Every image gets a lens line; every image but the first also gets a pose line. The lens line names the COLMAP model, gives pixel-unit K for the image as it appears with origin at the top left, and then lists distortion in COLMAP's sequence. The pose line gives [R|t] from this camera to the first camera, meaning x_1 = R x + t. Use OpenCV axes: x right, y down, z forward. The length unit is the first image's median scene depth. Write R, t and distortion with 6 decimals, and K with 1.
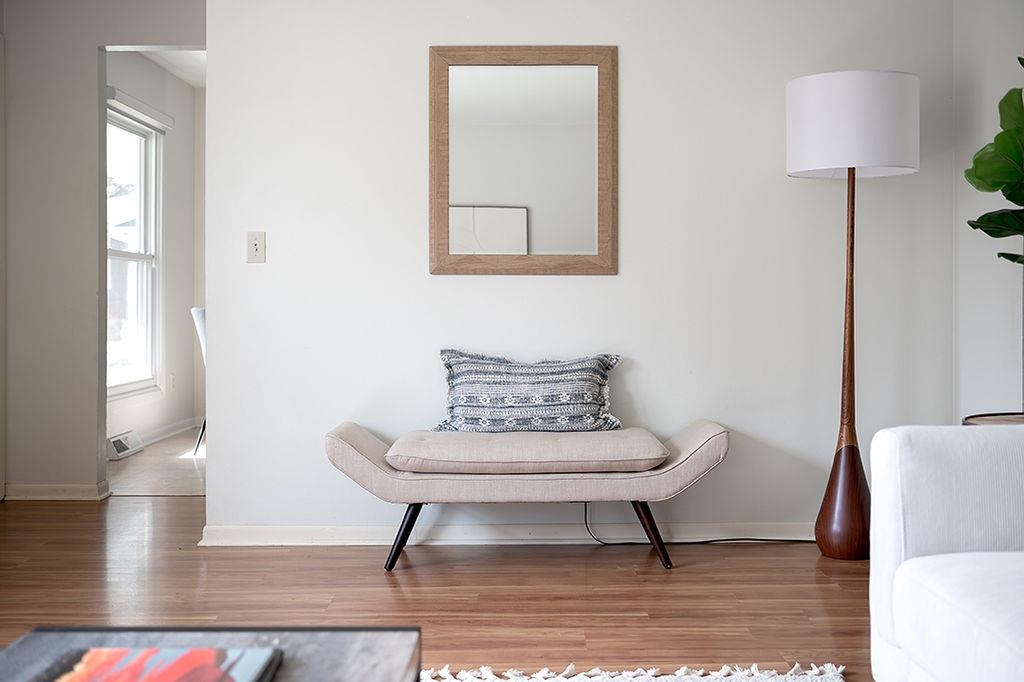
lens RADIAL K [[1198.5, 0, 513.3], [0, 1198.5, 309.9], [0, 0, 1]] dist [0.000165, 0.018715]
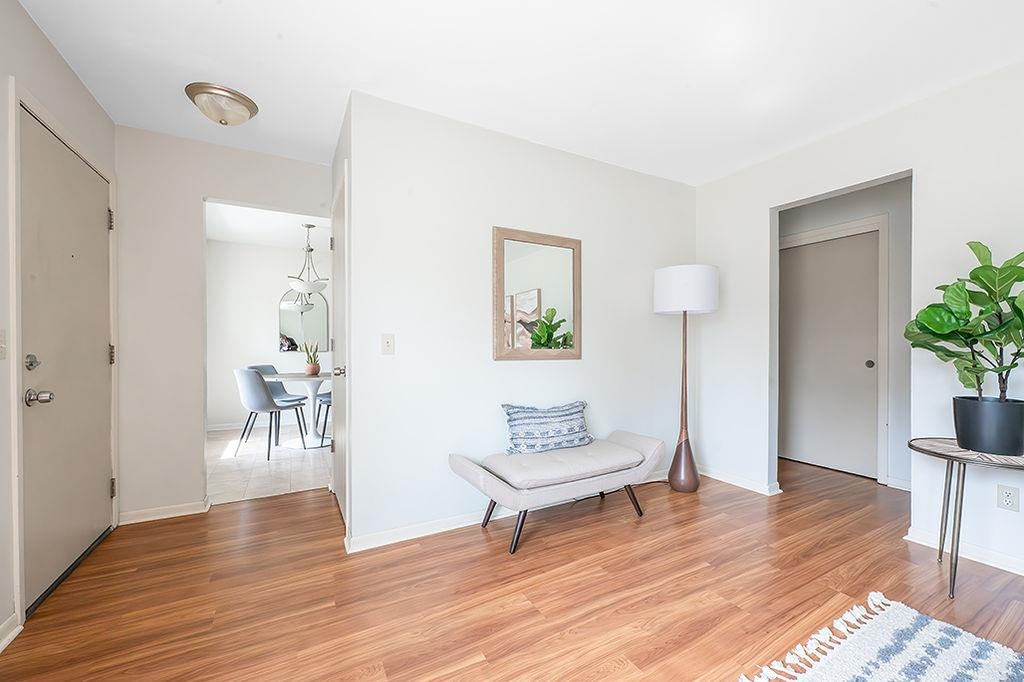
lens RADIAL K [[410.1, 0, 516.0], [0, 410.1, 351.8], [0, 0, 1]] dist [0.001904, 0.000074]
pose [[0.868726, -0.003954, 0.495278, -0.342831], [0.001294, 0.999983, 0.005715, -0.047036], [-0.495292, -0.004324, 0.868716, 0.497571]]
